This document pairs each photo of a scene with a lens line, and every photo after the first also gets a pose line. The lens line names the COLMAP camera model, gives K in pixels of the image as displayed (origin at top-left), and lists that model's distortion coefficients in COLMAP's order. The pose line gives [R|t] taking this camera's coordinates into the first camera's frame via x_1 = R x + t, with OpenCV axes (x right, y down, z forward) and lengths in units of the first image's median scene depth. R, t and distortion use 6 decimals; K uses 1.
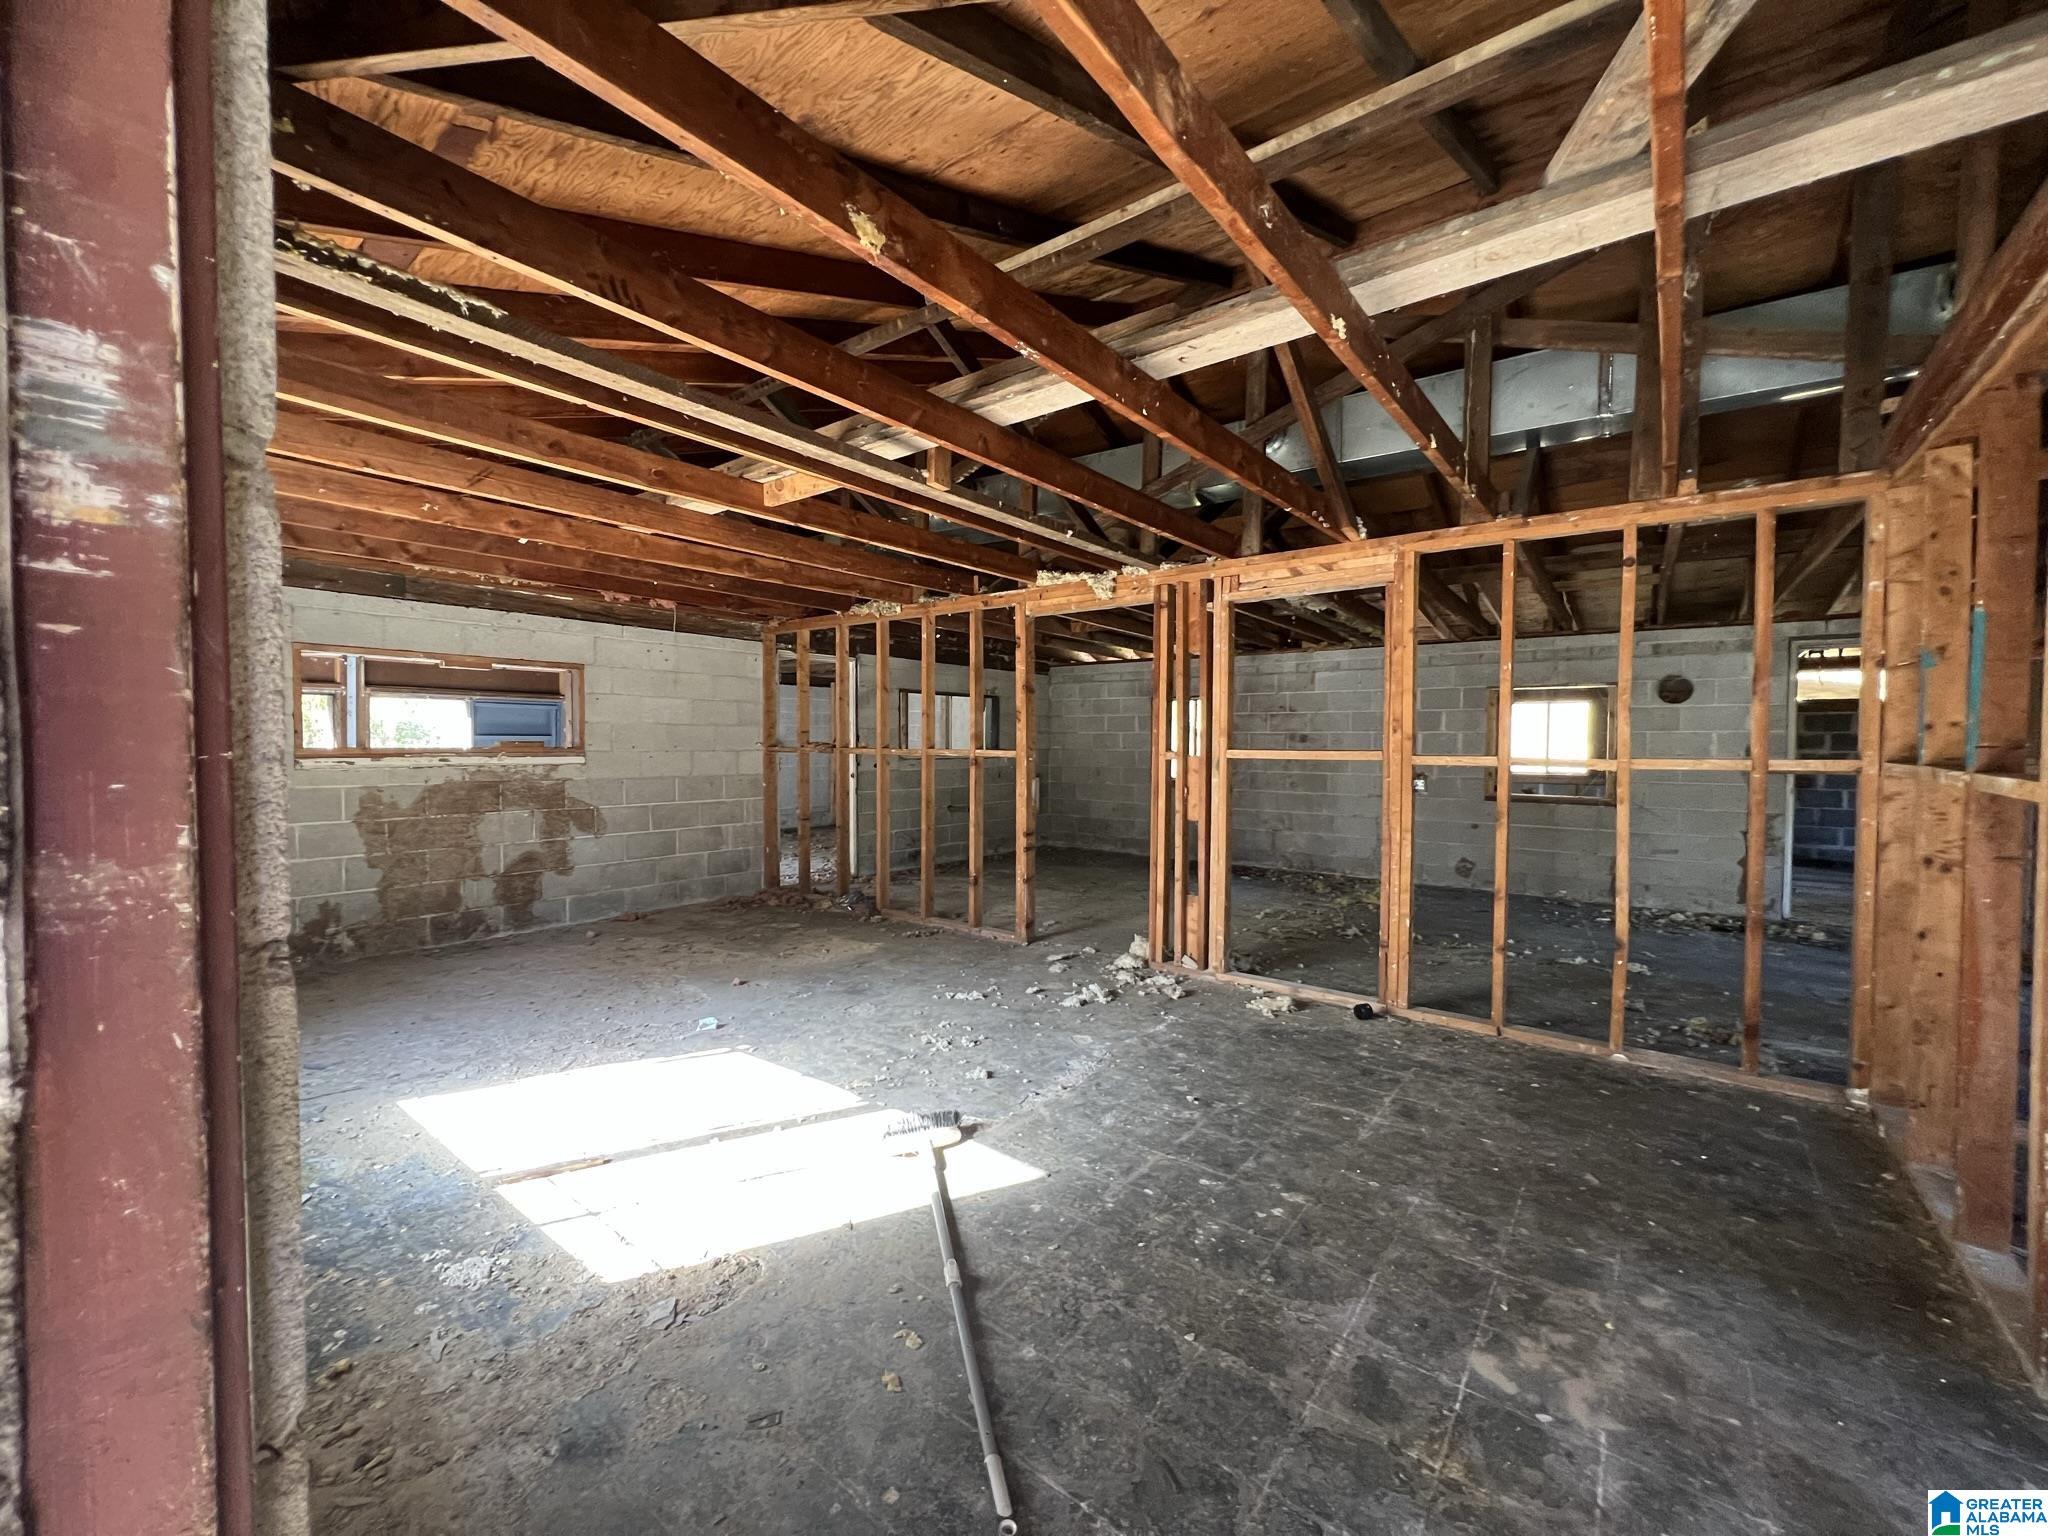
lens RADIAL K [[819.8, 0, 1019.5], [0, 819.8, 763.9], [0, 0, 1]] dist [0.000003, 0.000164]
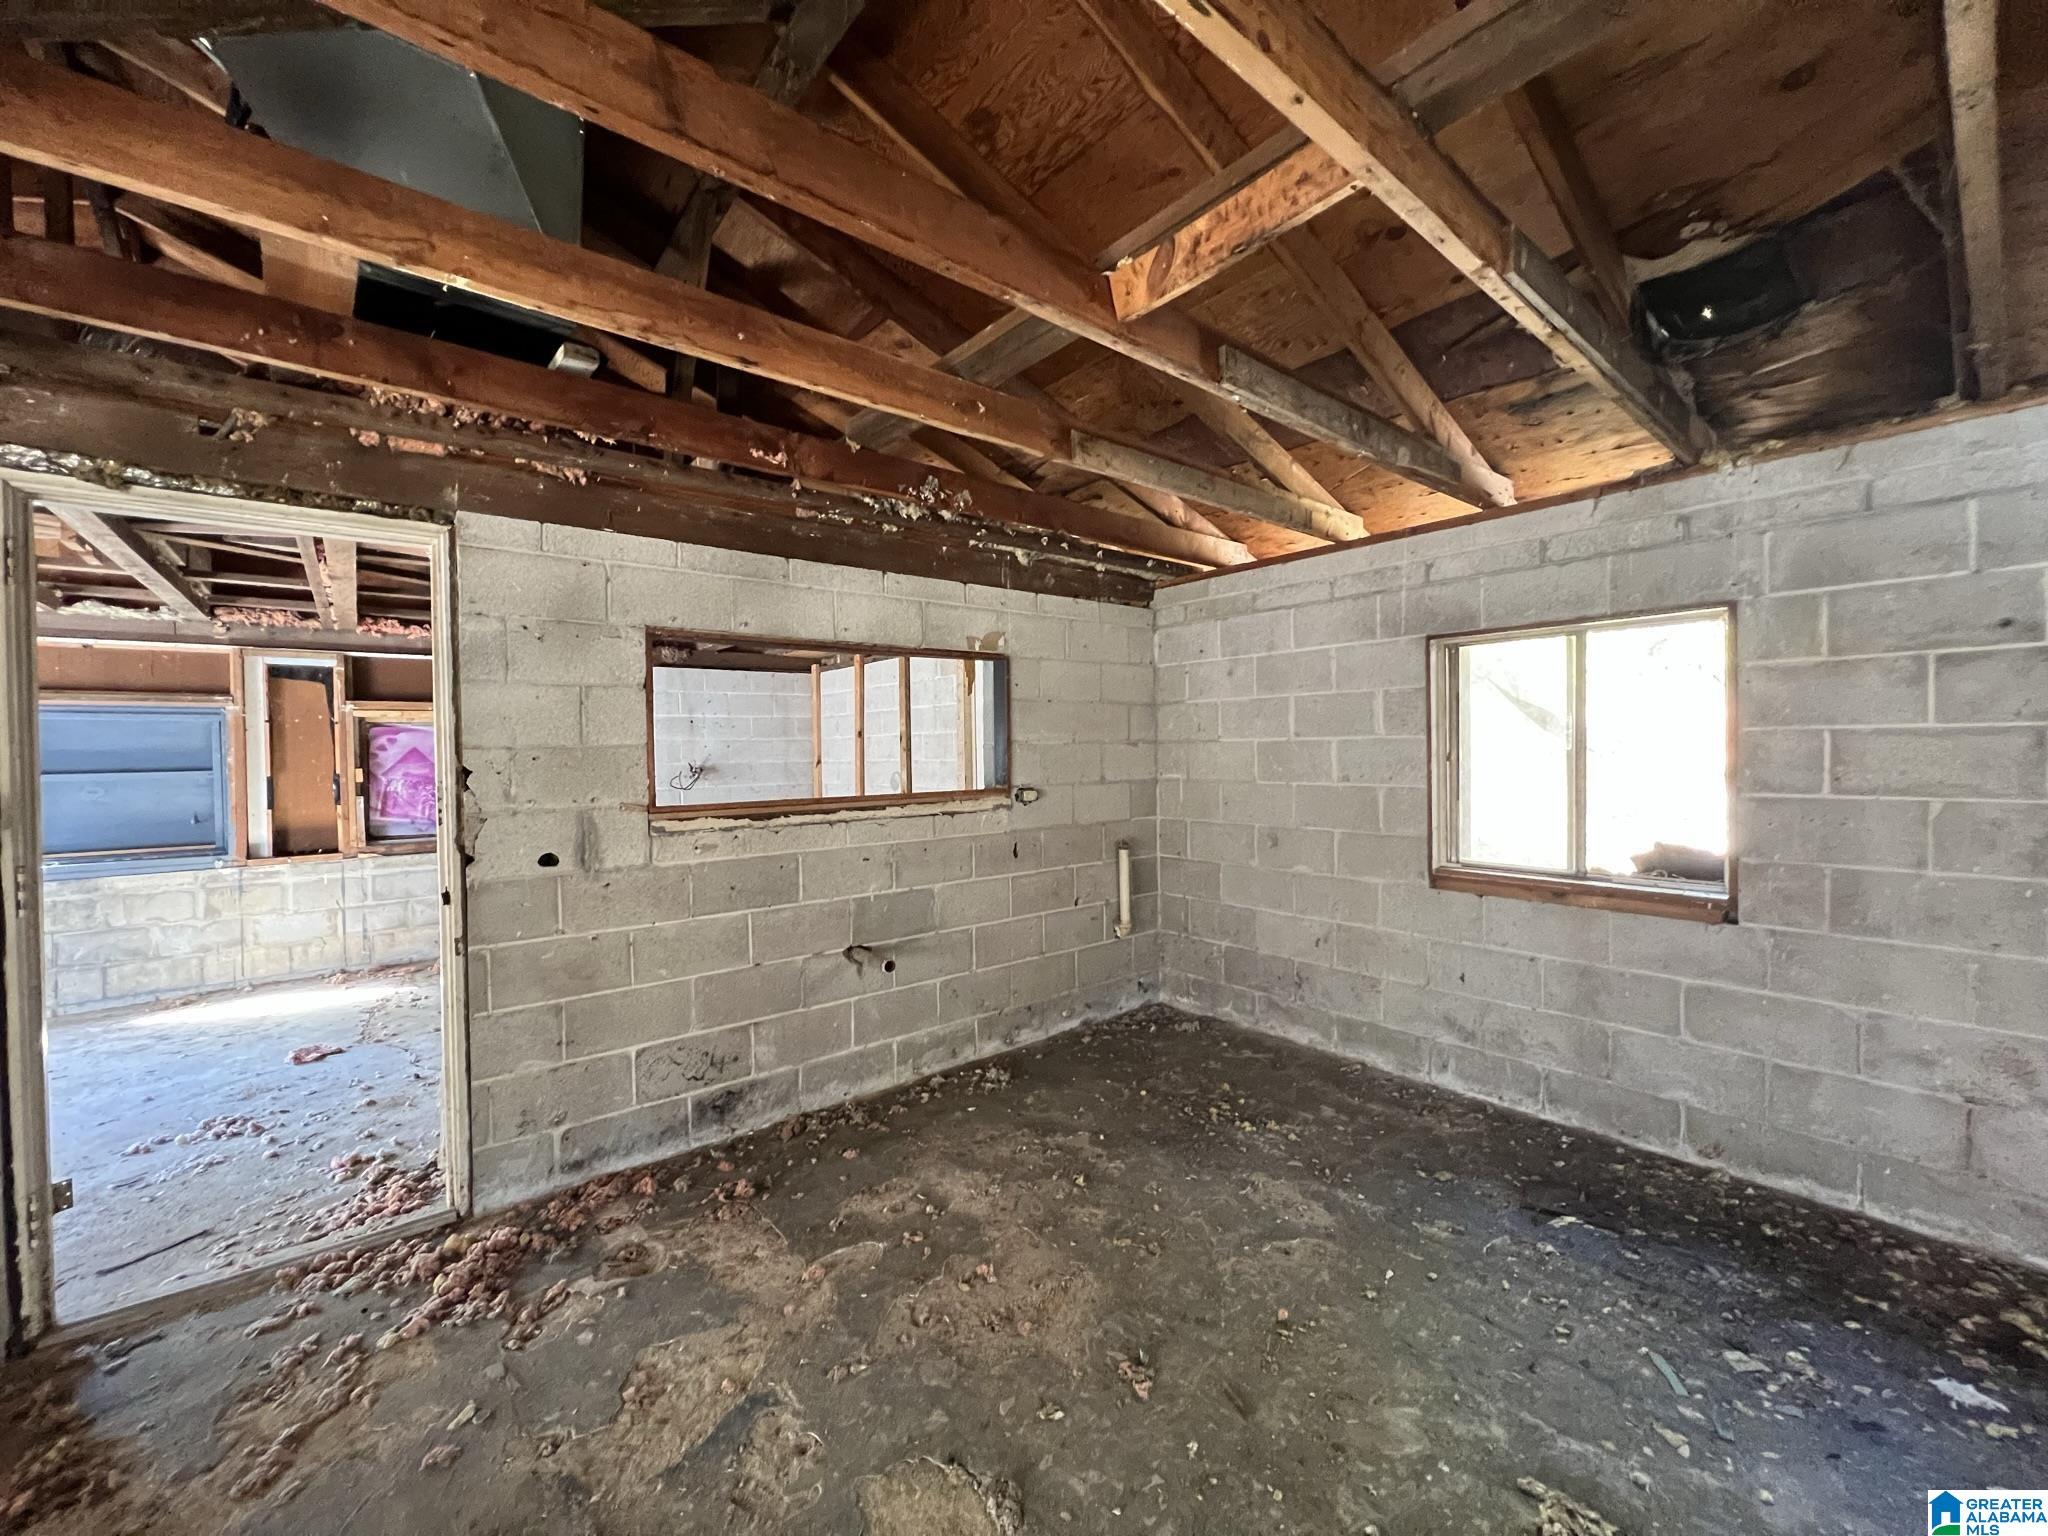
lens RADIAL K [[819.8, 0, 1013.0], [0, 819.8, 764.5], [0, 0, 1]] dist [0.000003, 0.000164]
pose [[0.971895, -0.016580, -0.234829, 0.181976], [0.014634, 0.999843, -0.010029, -0.064977], [0.234959, 0.006311, 0.971985, 1.588490]]
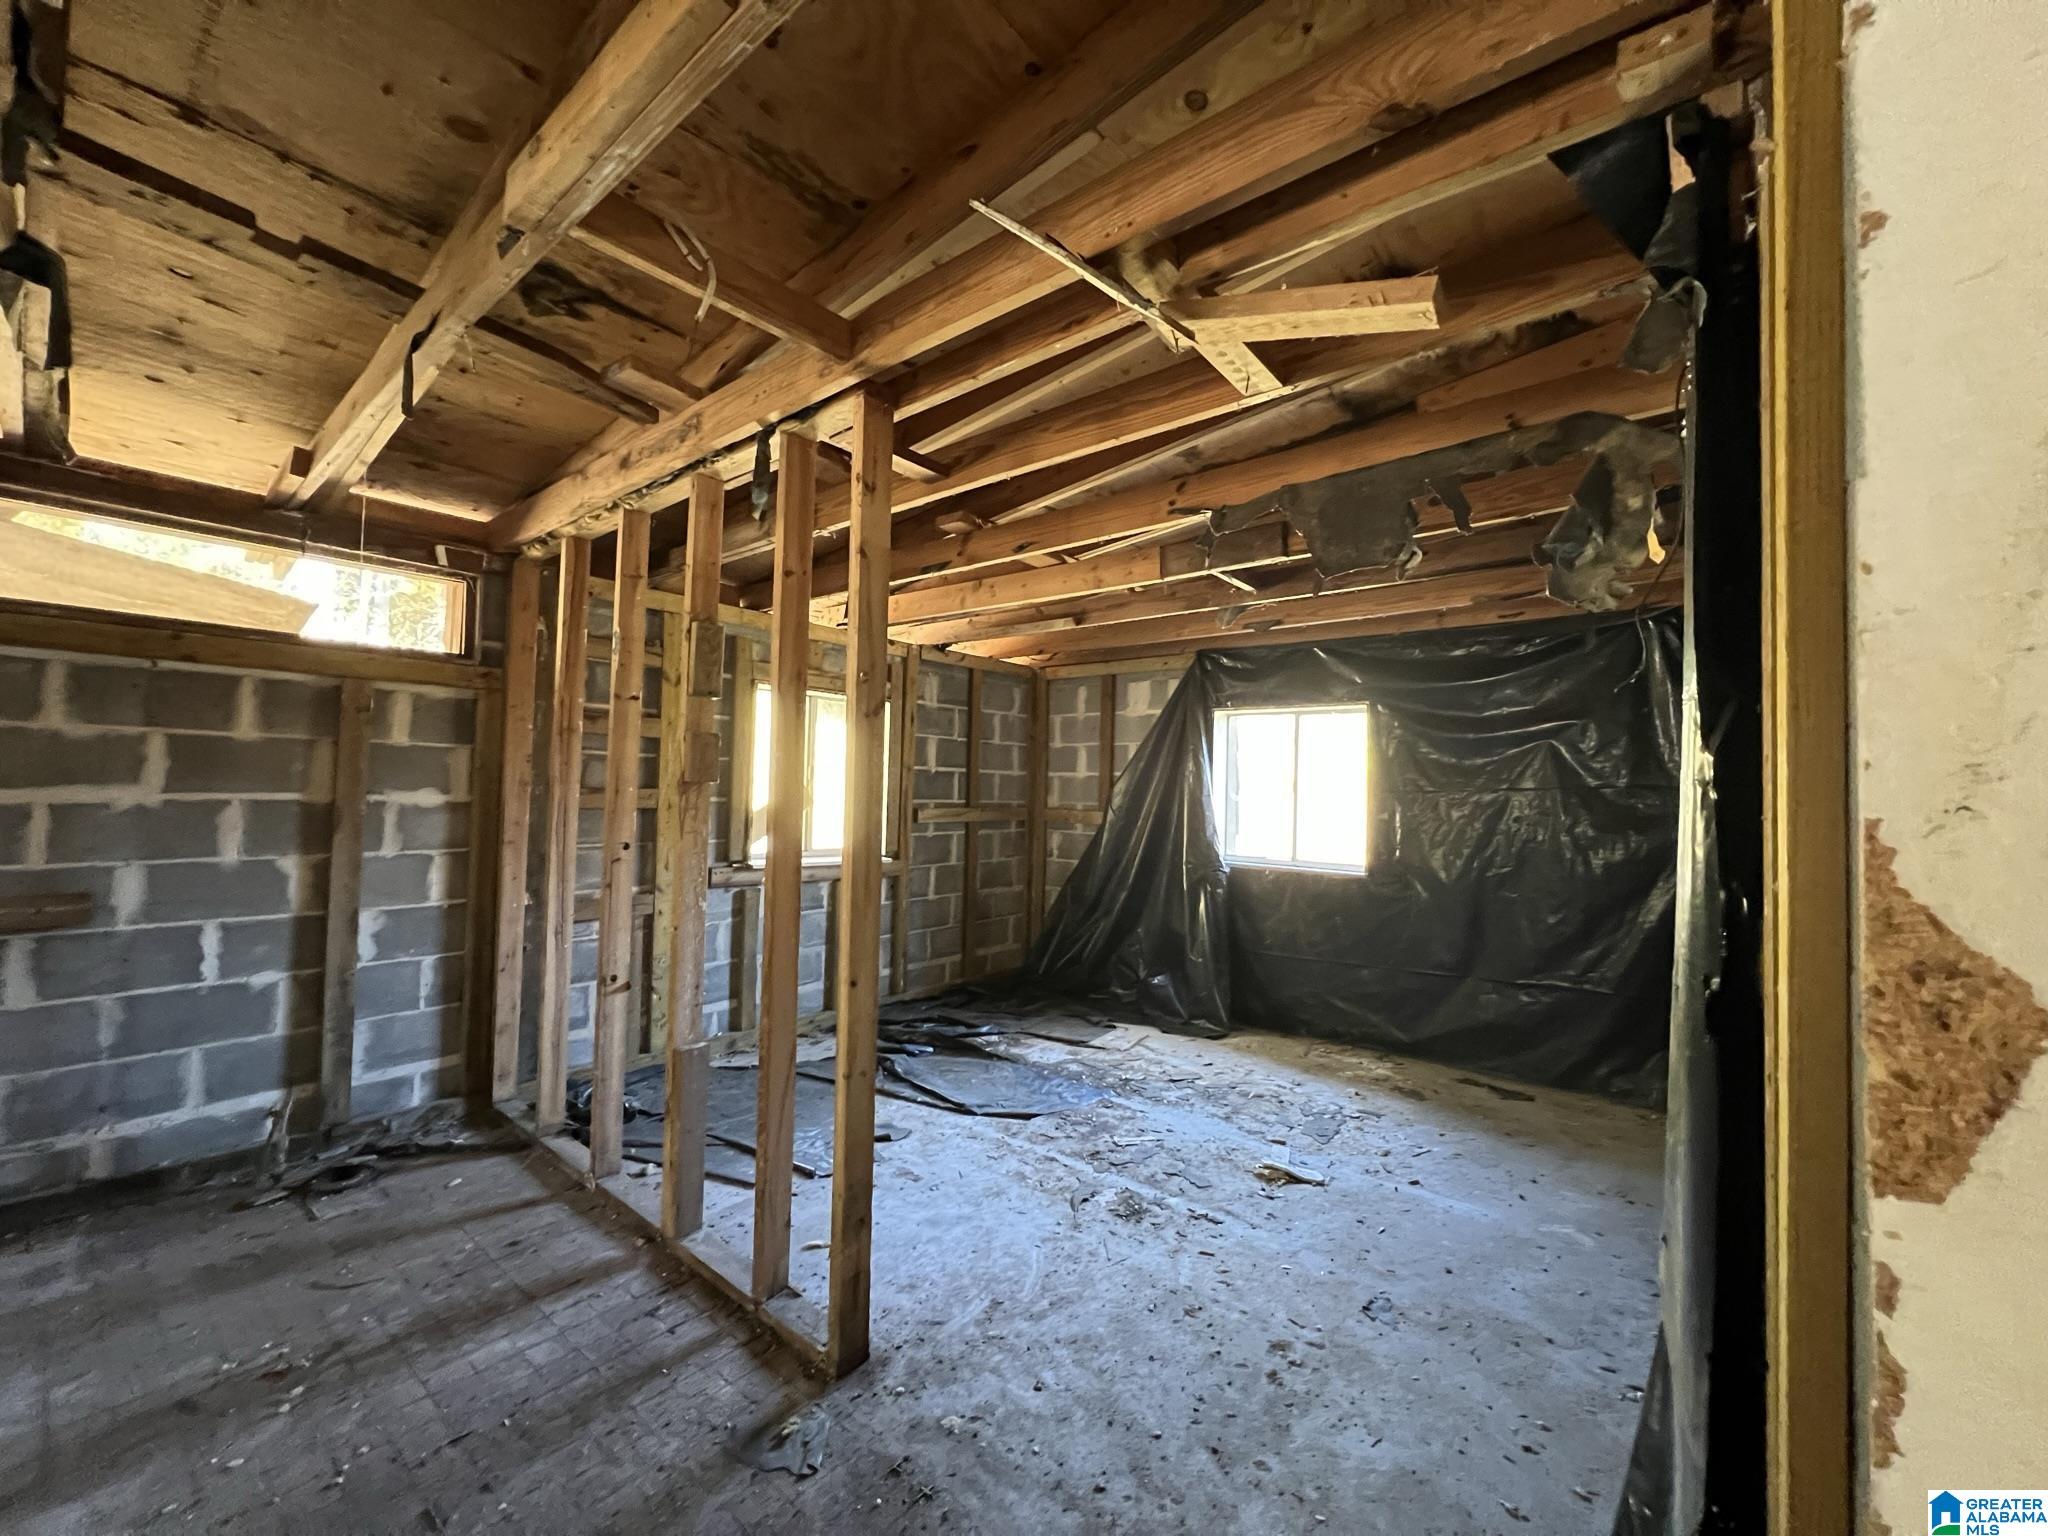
lens RADIAL K [[819.8, 0, 1018.4], [0, 819.8, 764.2], [0, 0, 1]] dist [0.000003, 0.000164]
pose [[0.044204, 0.027533, 0.998643, 1.752968], [0.003771, 0.999608, -0.027727, -0.043234], [-0.999015, 0.004992, 0.044083, 1.684810]]
